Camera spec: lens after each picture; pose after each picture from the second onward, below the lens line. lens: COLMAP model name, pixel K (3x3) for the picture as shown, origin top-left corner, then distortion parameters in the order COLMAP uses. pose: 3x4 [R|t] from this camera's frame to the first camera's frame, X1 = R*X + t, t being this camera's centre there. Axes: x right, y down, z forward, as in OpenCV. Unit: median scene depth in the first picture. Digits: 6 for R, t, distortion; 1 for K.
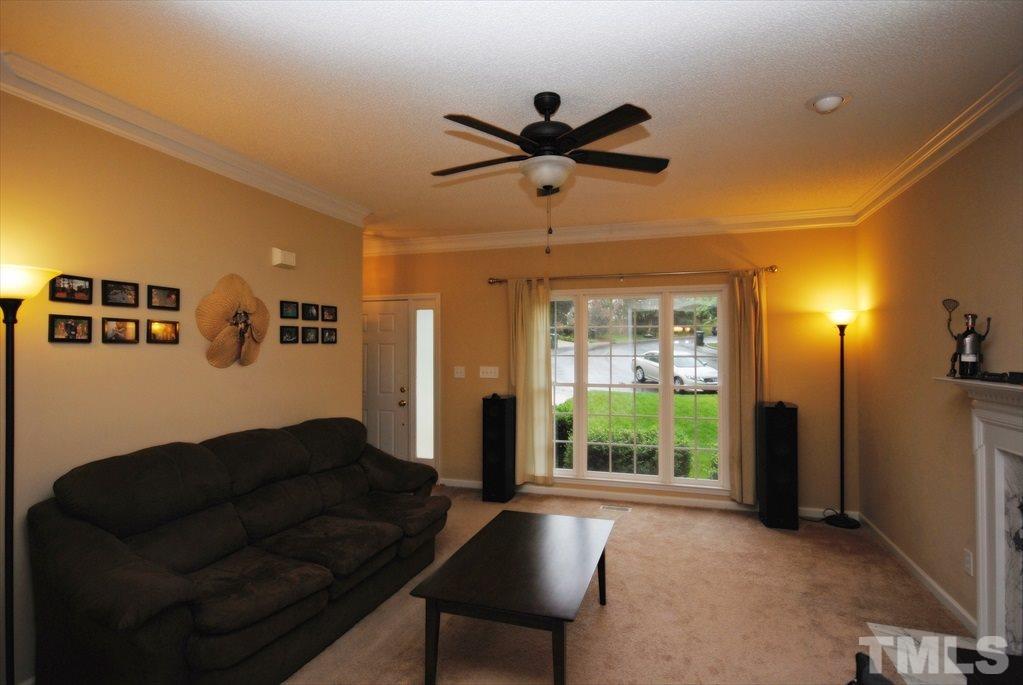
lens RADIAL K [[521.2, 0, 517.2], [0, 521.2, 341.5], [0, 0, 1]] dist [0.025738, 0.001698]
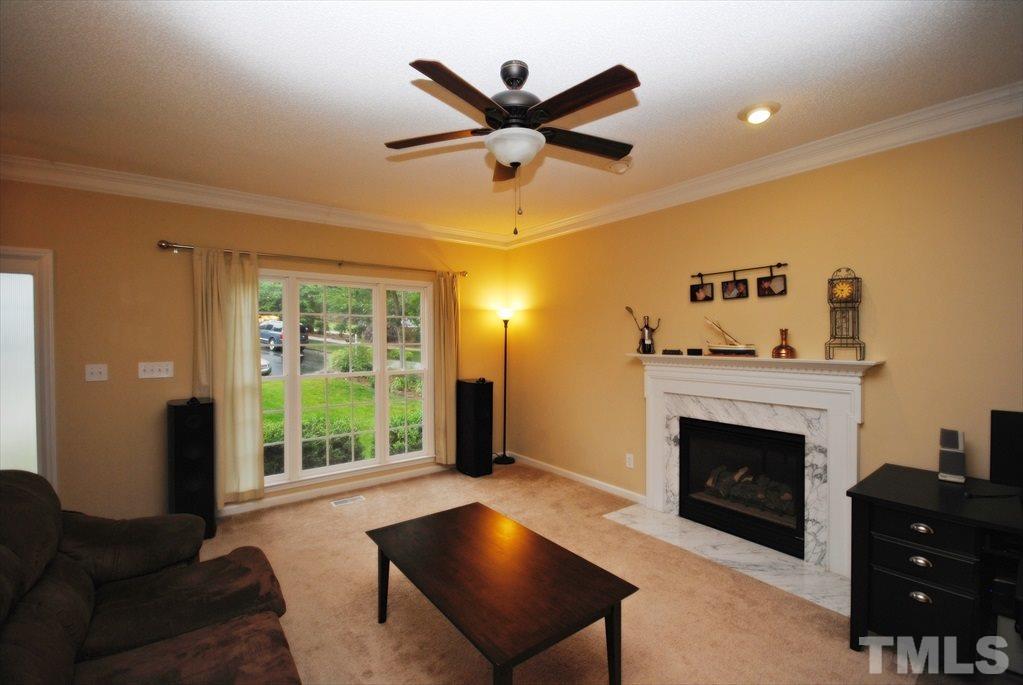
lens RADIAL K [[445.3, 0, 510.4], [0, 445.3, 341.9], [0, 0, 1]] dist [-0.001638, -0.000811]
pose [[0.588744, -0.009062, 0.808269, -0.309641], [-0.007495, 0.999833, 0.016669, 0.006175], [-0.808285, -0.015872, 0.588578, 0.274635]]
